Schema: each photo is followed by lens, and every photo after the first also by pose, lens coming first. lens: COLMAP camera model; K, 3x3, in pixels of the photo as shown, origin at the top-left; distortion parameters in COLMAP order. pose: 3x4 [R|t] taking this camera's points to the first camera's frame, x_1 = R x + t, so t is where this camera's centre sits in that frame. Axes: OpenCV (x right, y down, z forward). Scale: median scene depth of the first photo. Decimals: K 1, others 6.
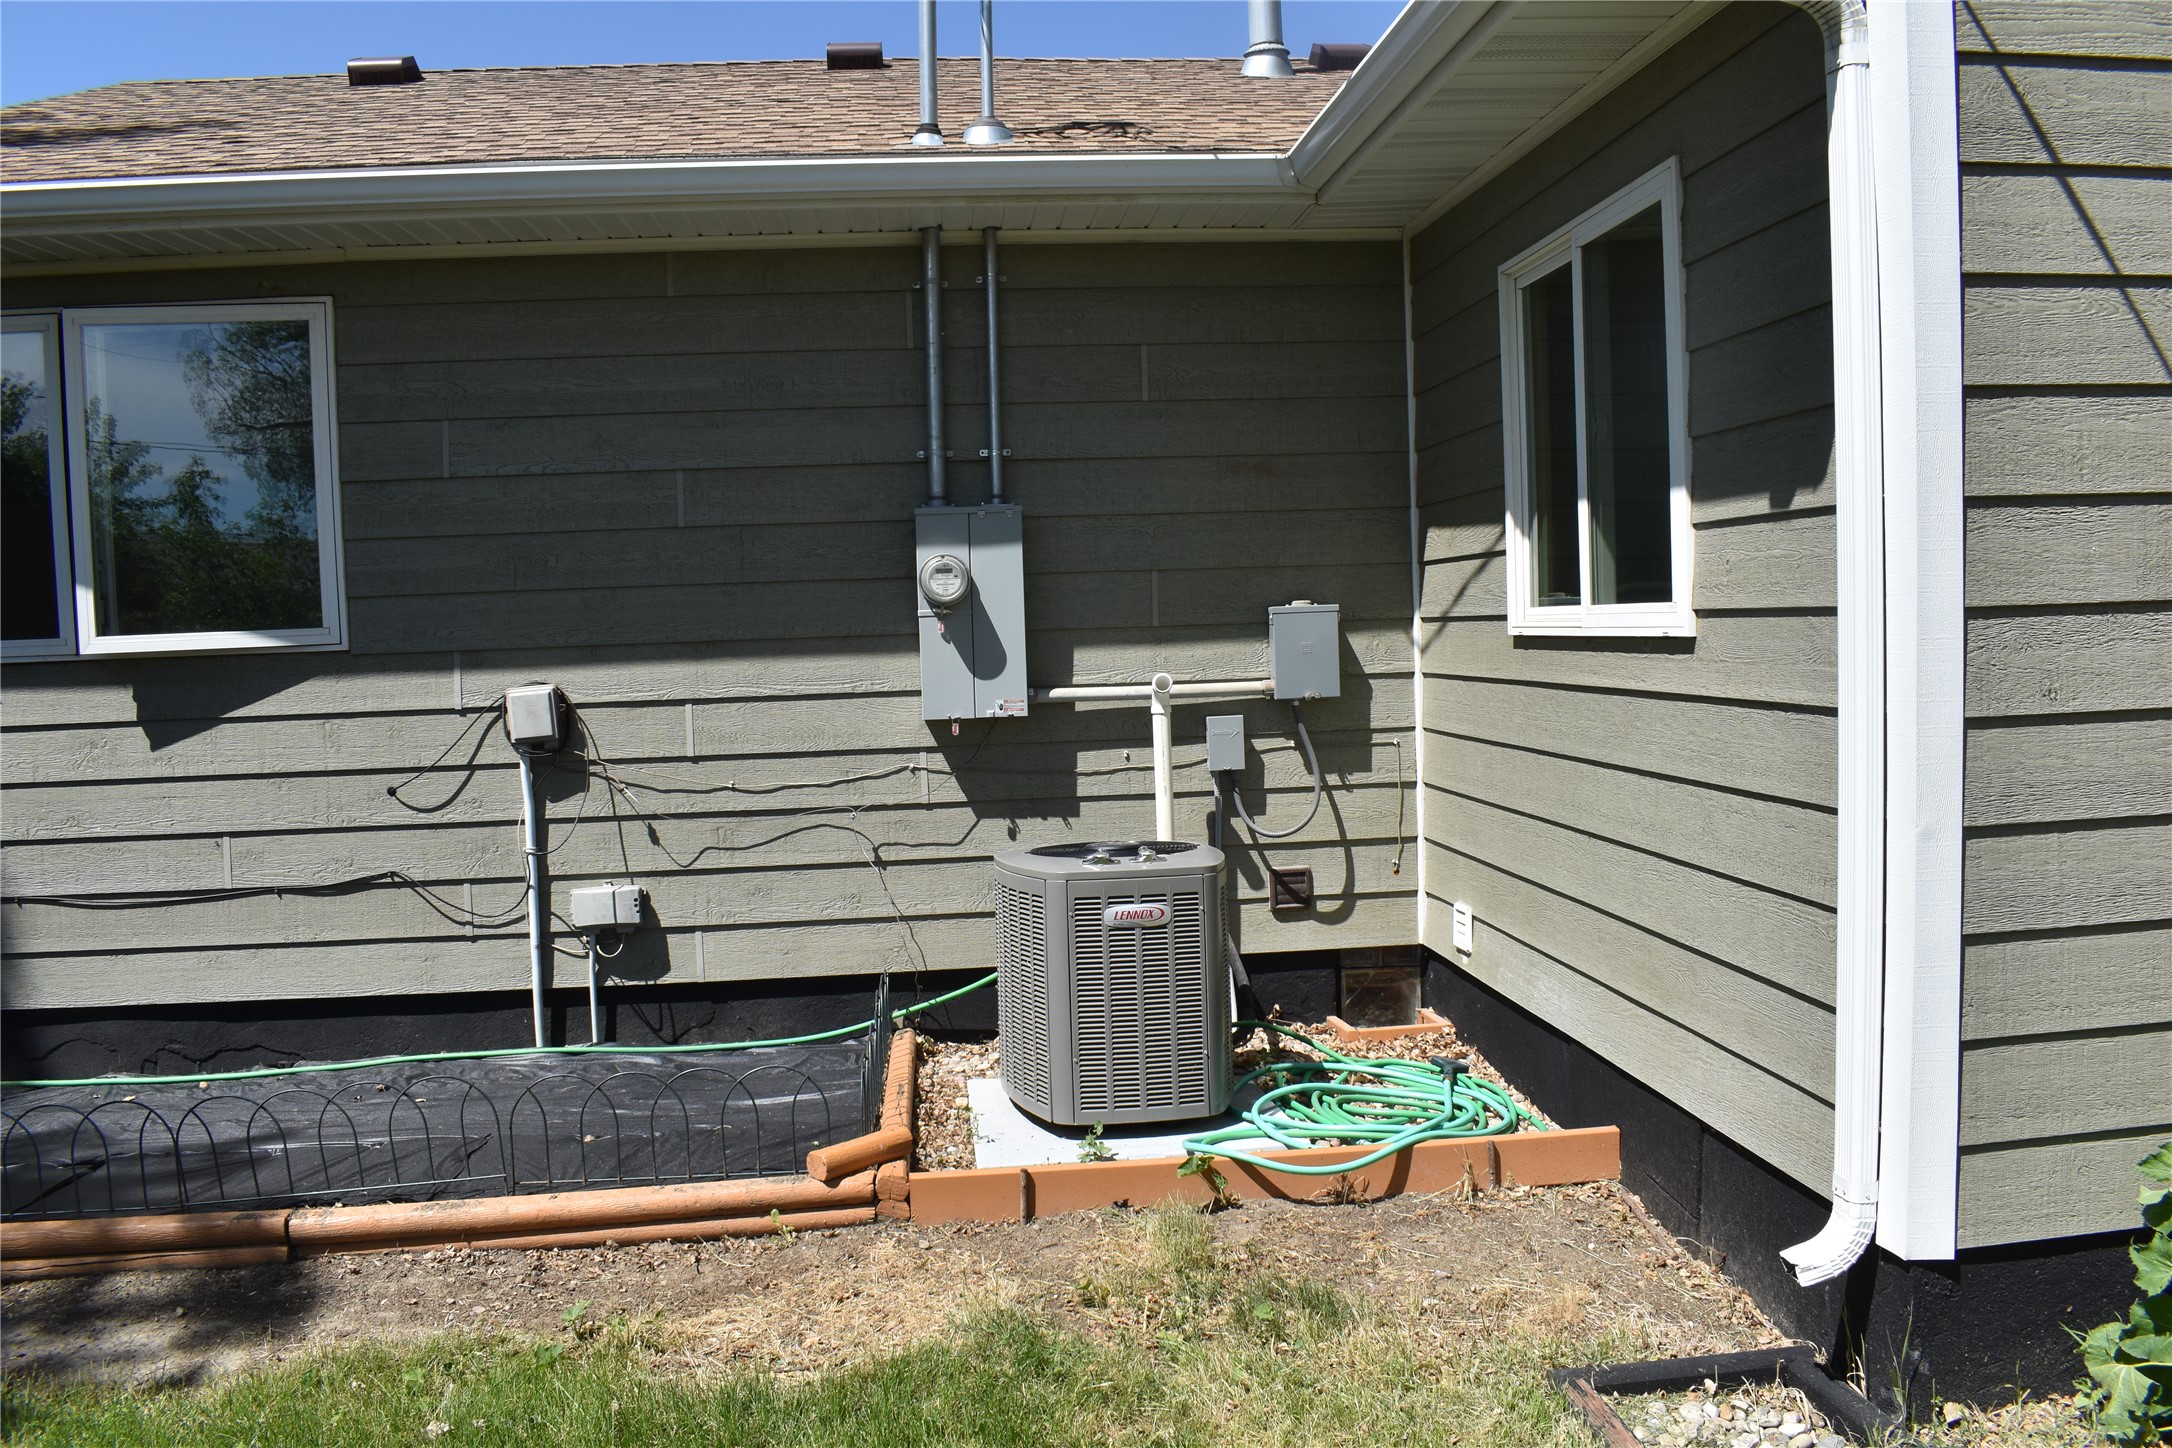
lens RADIAL K [[1672.8, 0, 1082.3], [0, 1672.8, 718.1], [0, 0, 1]] dist [-0.091313, 0.009156]
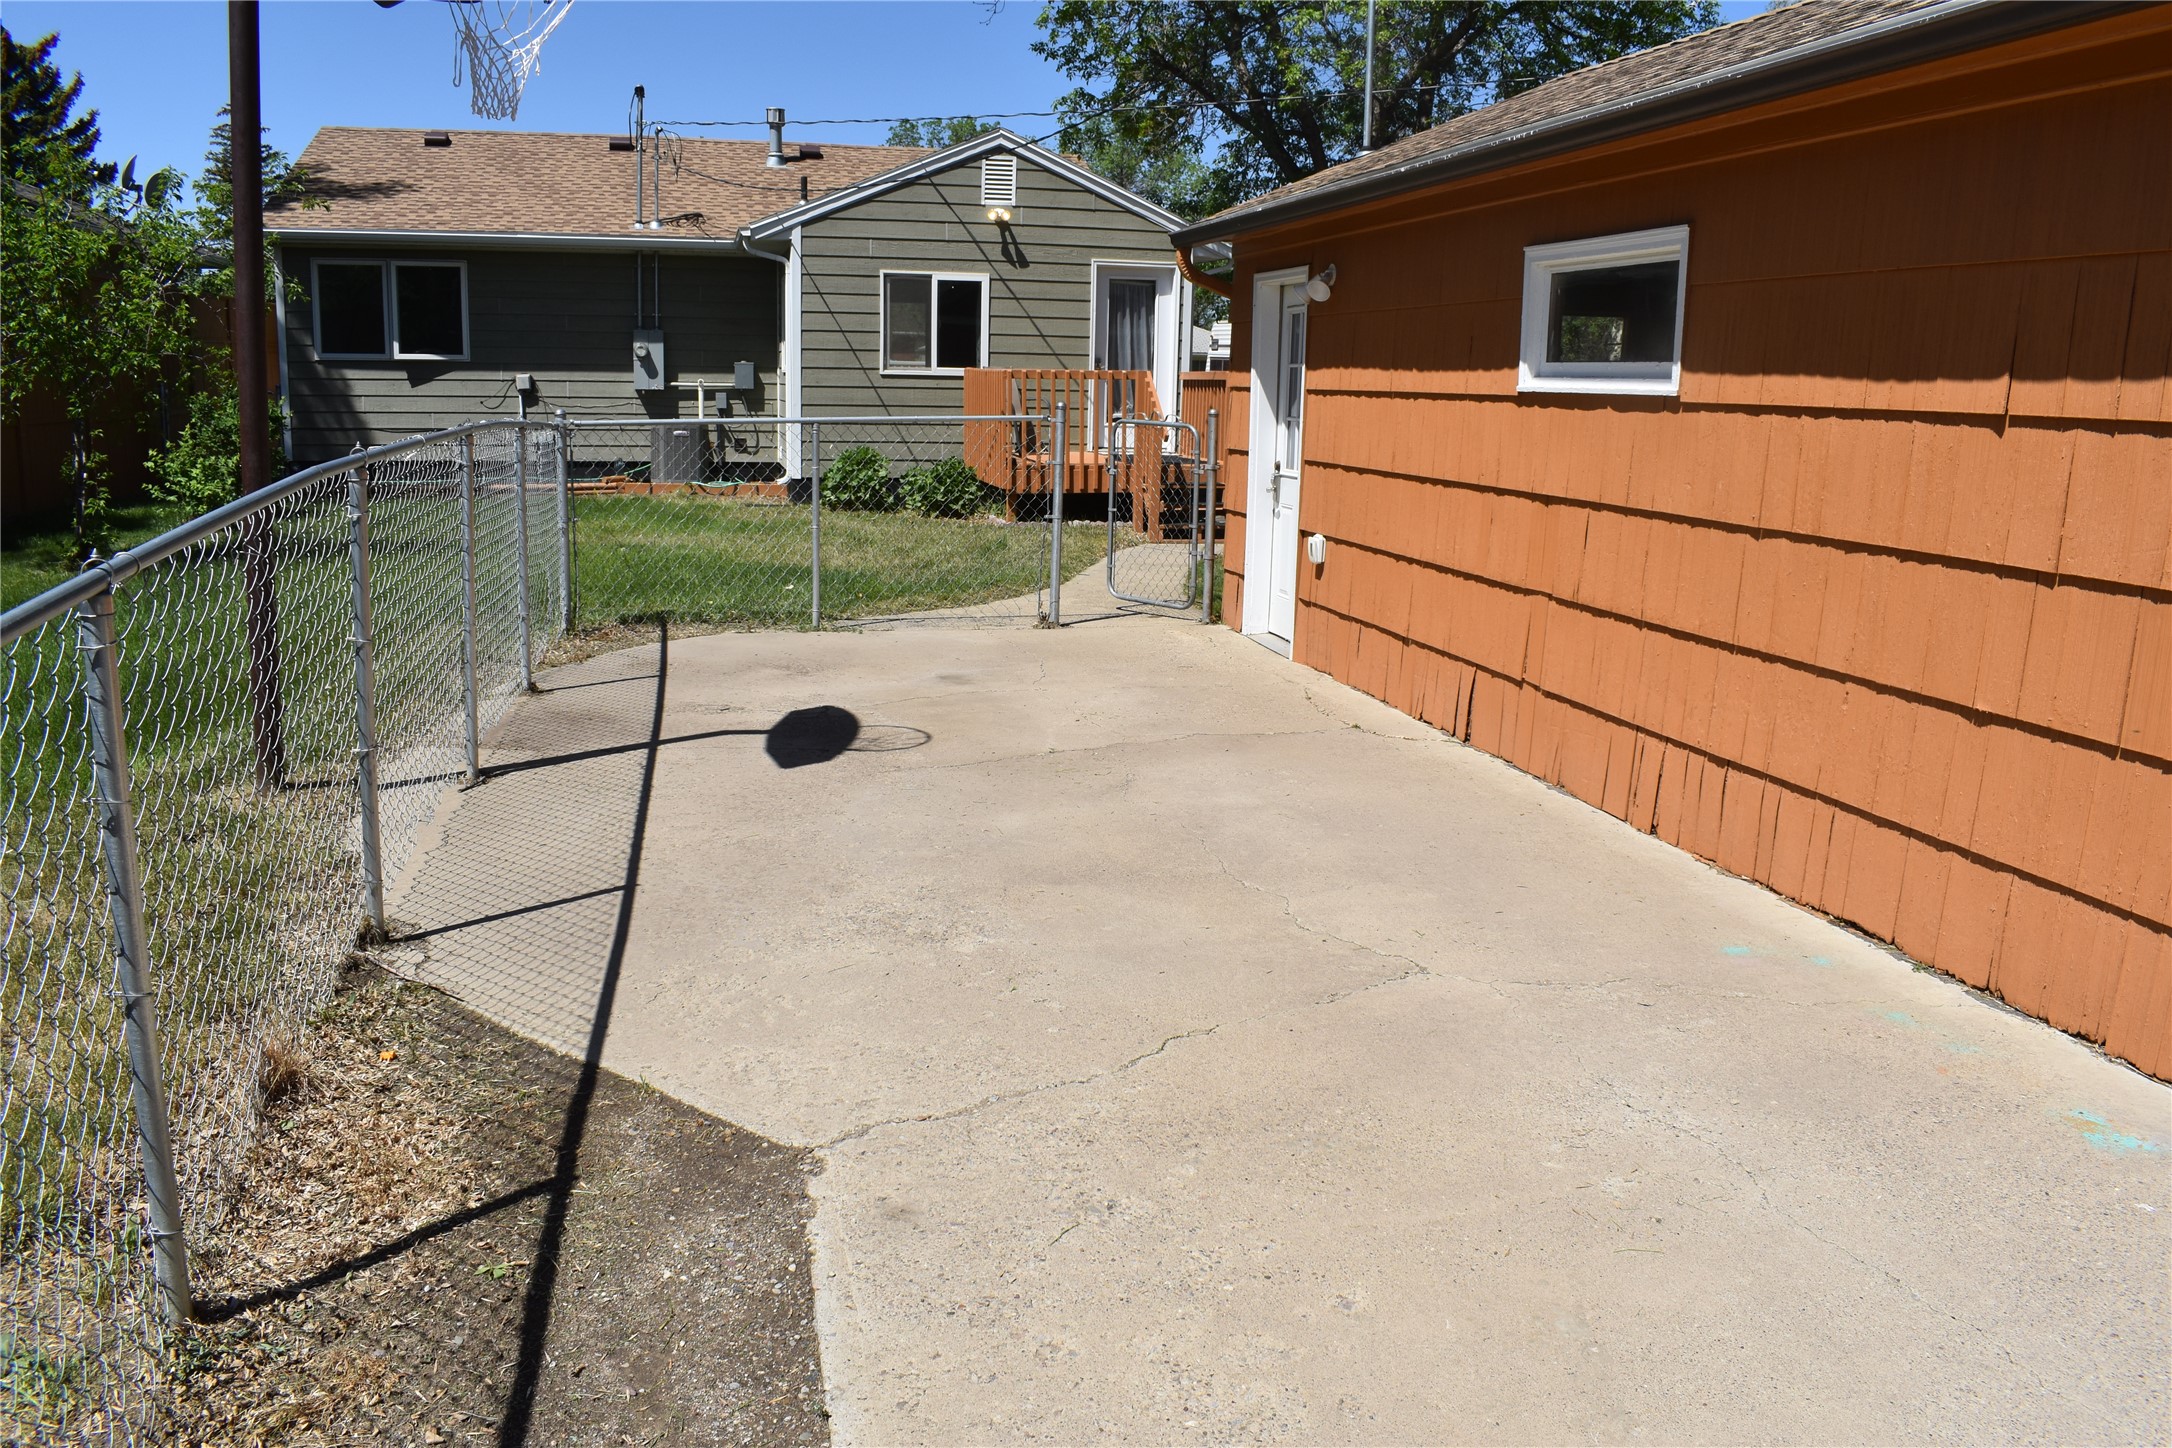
lens RADIAL K [[1672.8, 0, 1082.5], [0, 1672.8, 725.0], [0, 0, 1]] dist [-0.091313, 0.009156]
pose [[0.989742, 0.029790, 0.139724, 0.384212], [-0.049740, 0.988682, 0.141544, 0.163199], [-0.133926, -0.147041, 0.980022, -2.737097]]
